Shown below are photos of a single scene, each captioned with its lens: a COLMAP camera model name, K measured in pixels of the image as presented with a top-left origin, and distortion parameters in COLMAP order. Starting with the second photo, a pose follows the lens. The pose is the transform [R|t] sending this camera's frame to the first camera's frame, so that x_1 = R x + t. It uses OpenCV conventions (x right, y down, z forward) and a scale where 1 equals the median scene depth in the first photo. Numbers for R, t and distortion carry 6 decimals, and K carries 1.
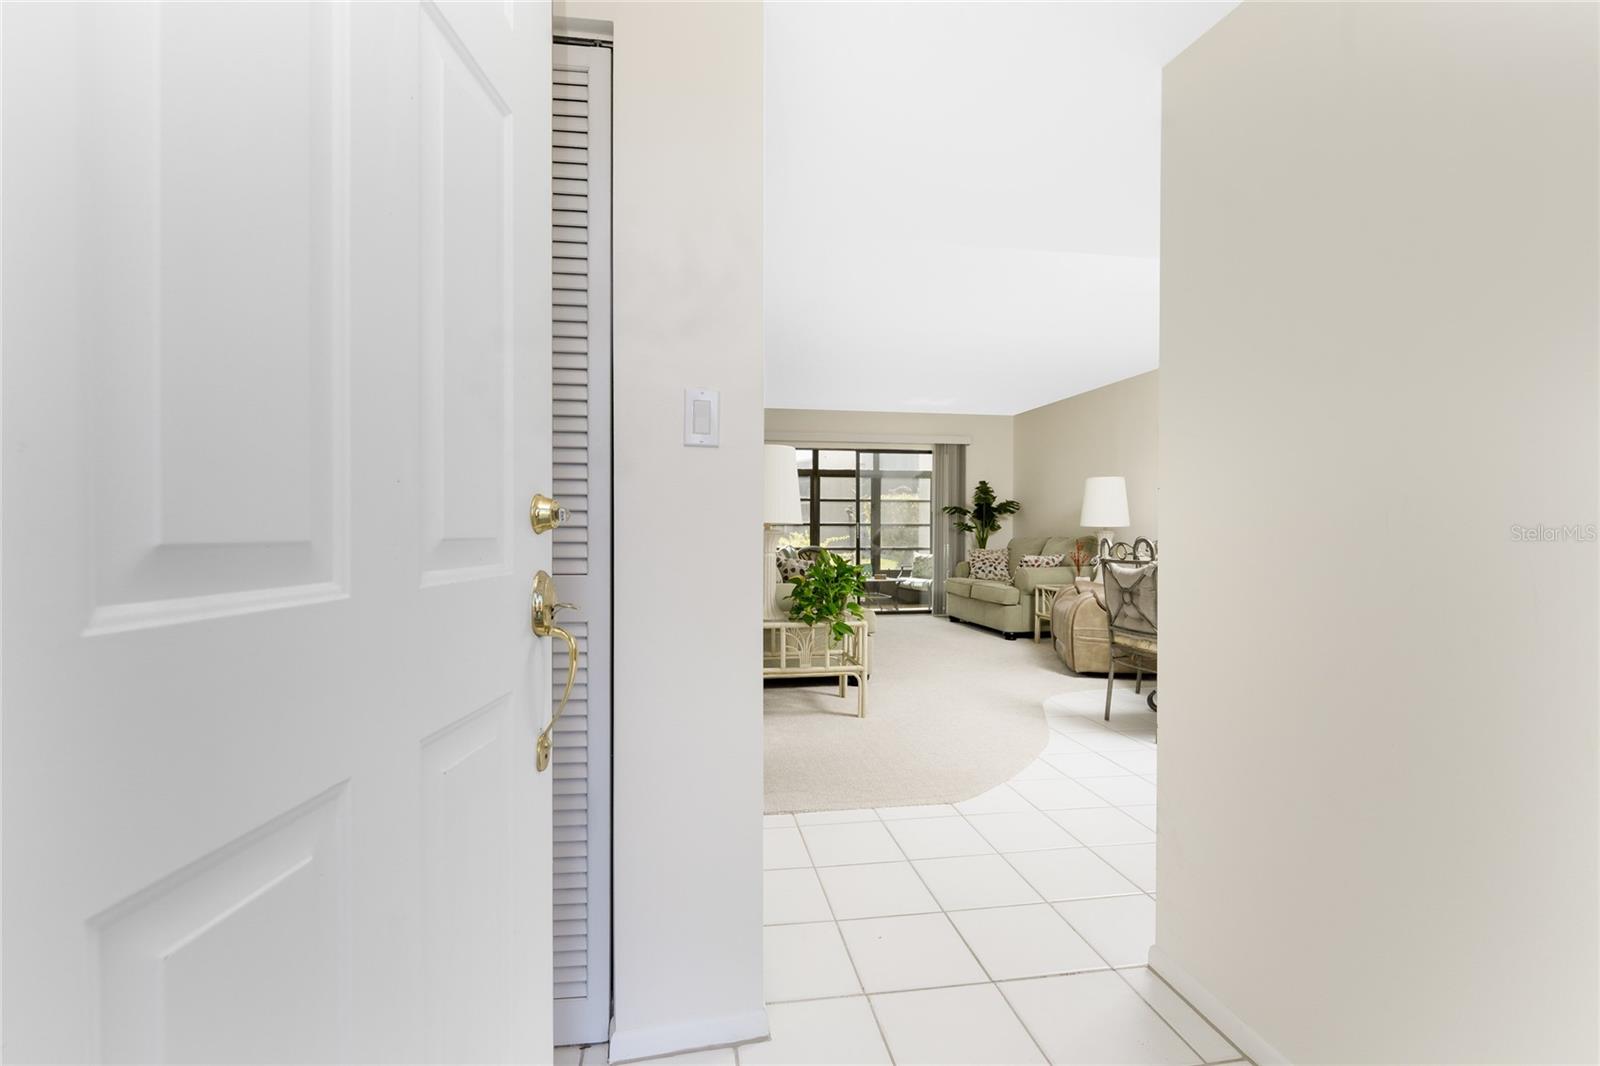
lens RADIAL K [[737.7, 0, 806.1], [0, 737.7, 528.8], [0, 0, 1]] dist [0.008995, -0.002219]
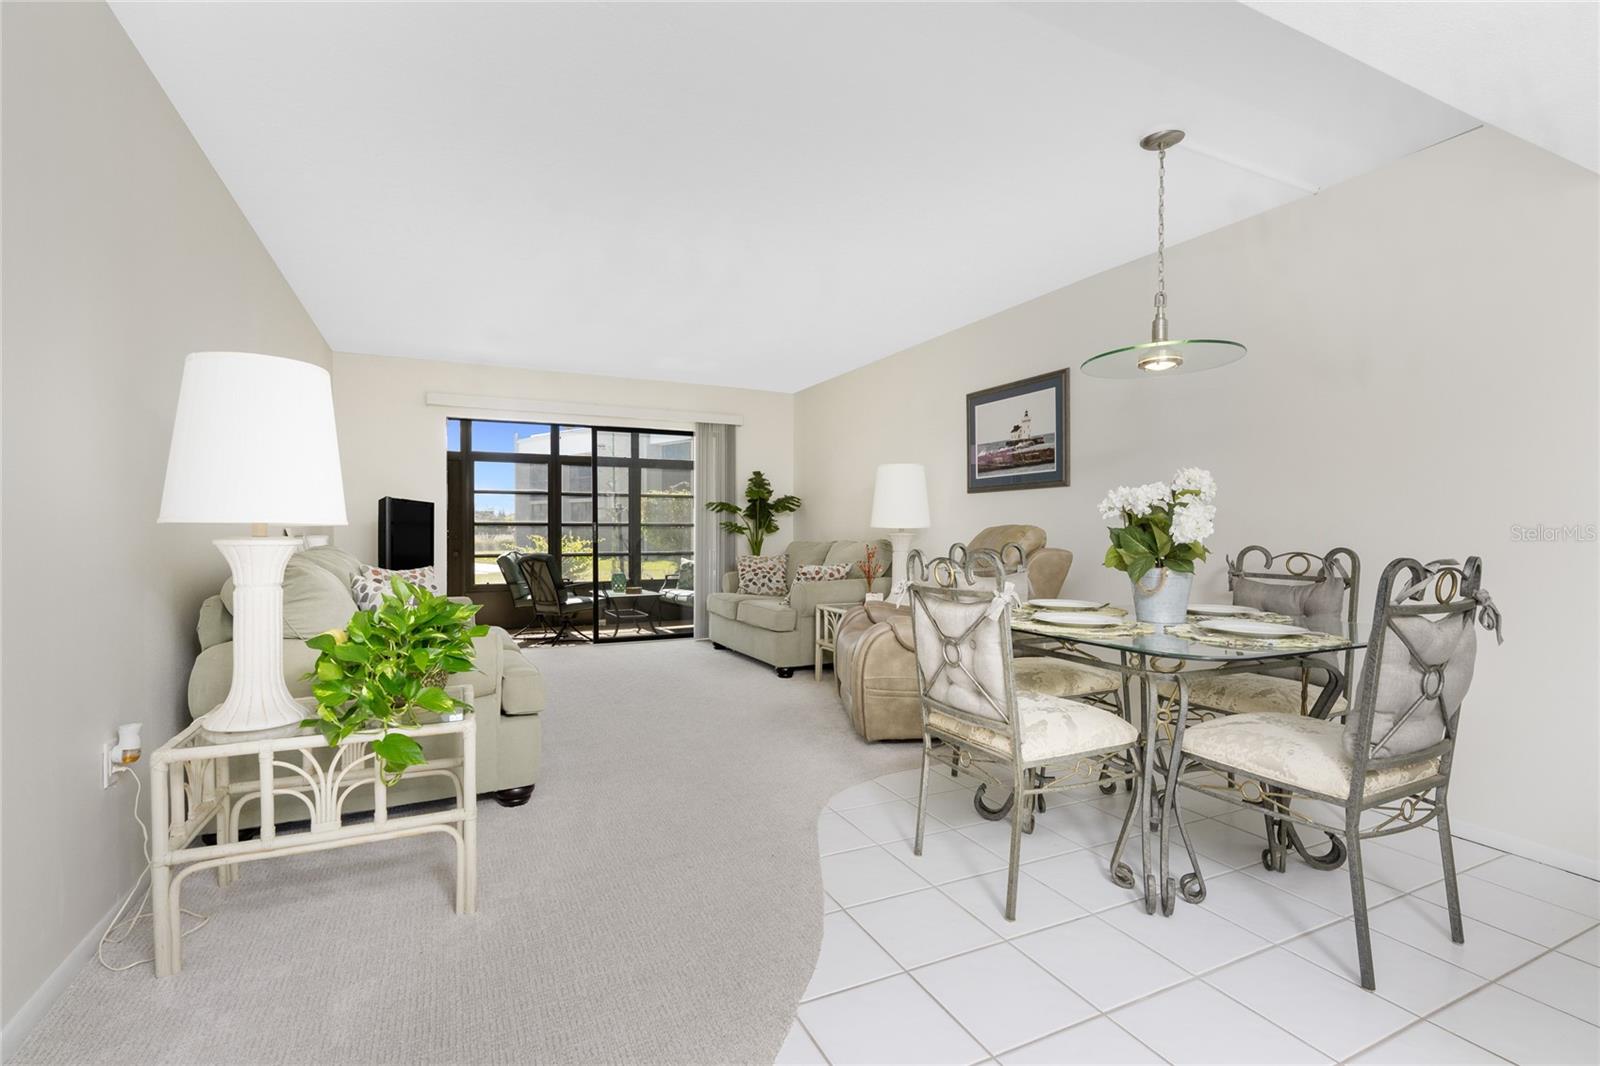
lens RADIAL K [[737.7, 0, 789.5], [0, 737.7, 536.0], [0, 0, 1]] dist [0.008995, -0.002219]
pose [[0.968970, -0.004963, 0.247130, 0.074790], [0.002313, 0.999937, 0.011011, -0.002254], [-0.247169, -0.010098, 0.968920, 0.209389]]
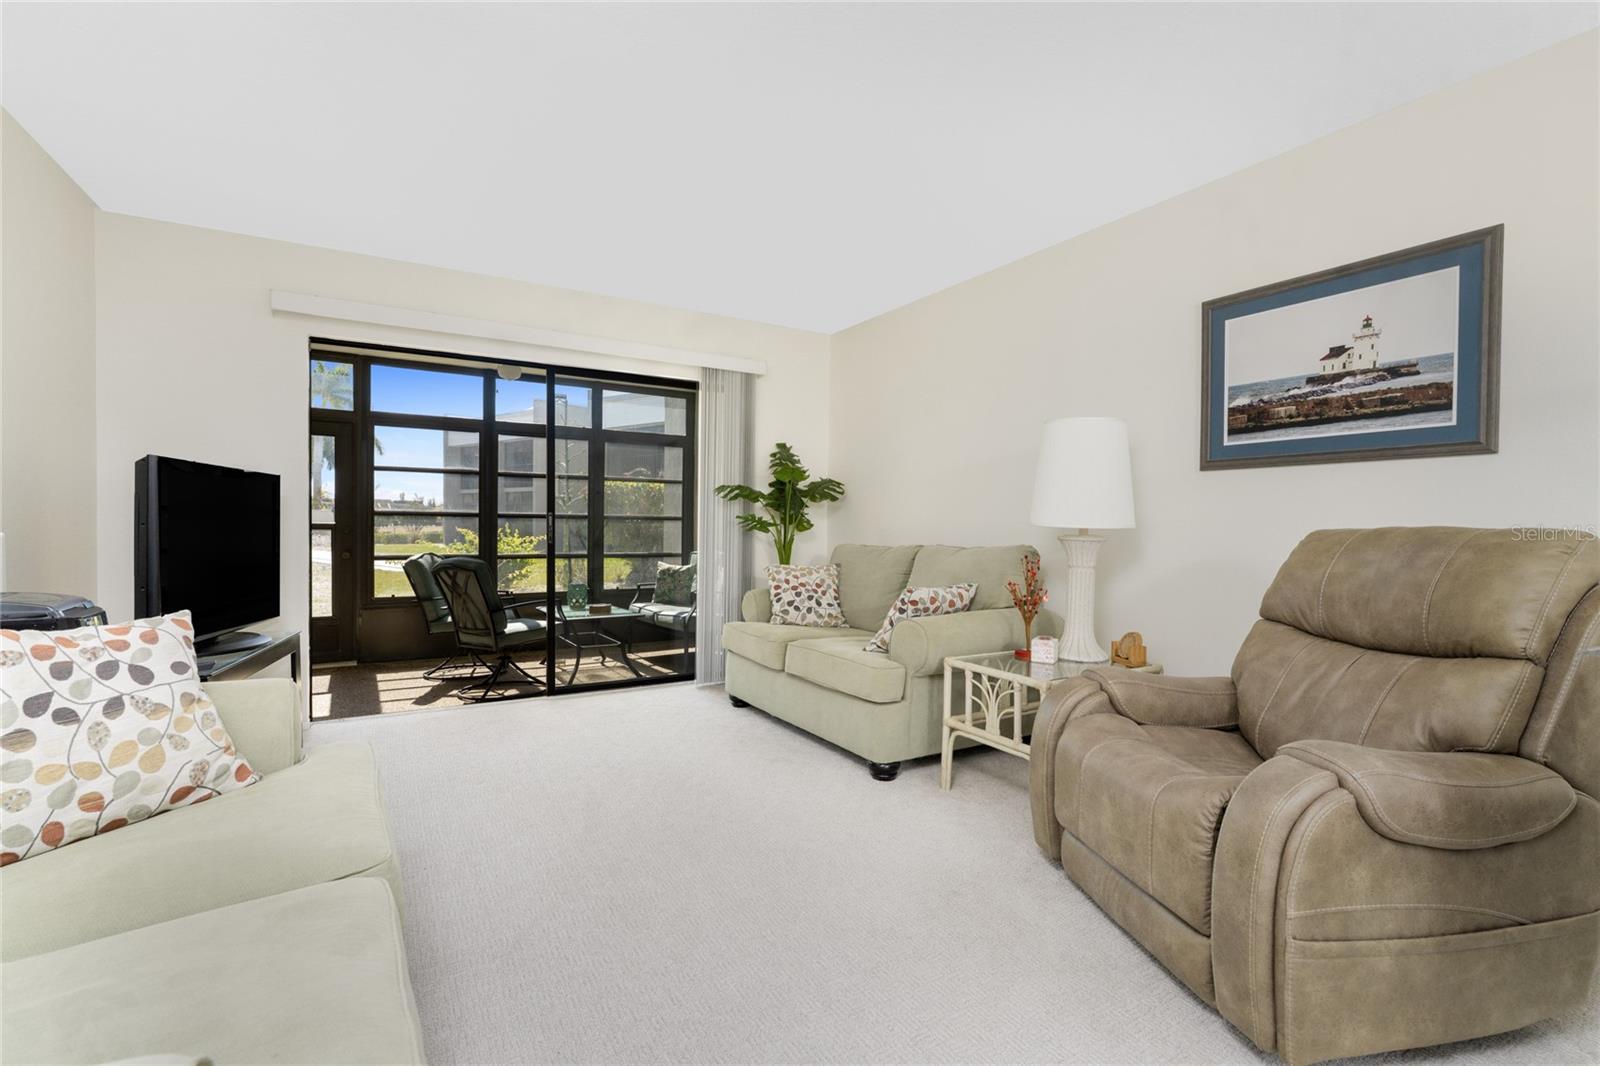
lens RADIAL K [[737.7, 0, 767.6], [0, 737.7, 541.2], [0, 0, 1]] dist [0.008995, -0.002219]
pose [[0.954085, 0.001872, 0.299531, 0.059049], [-0.009971, 0.999625, 0.025514, -0.003177], [-0.299371, -0.027329, 0.953745, 0.468107]]
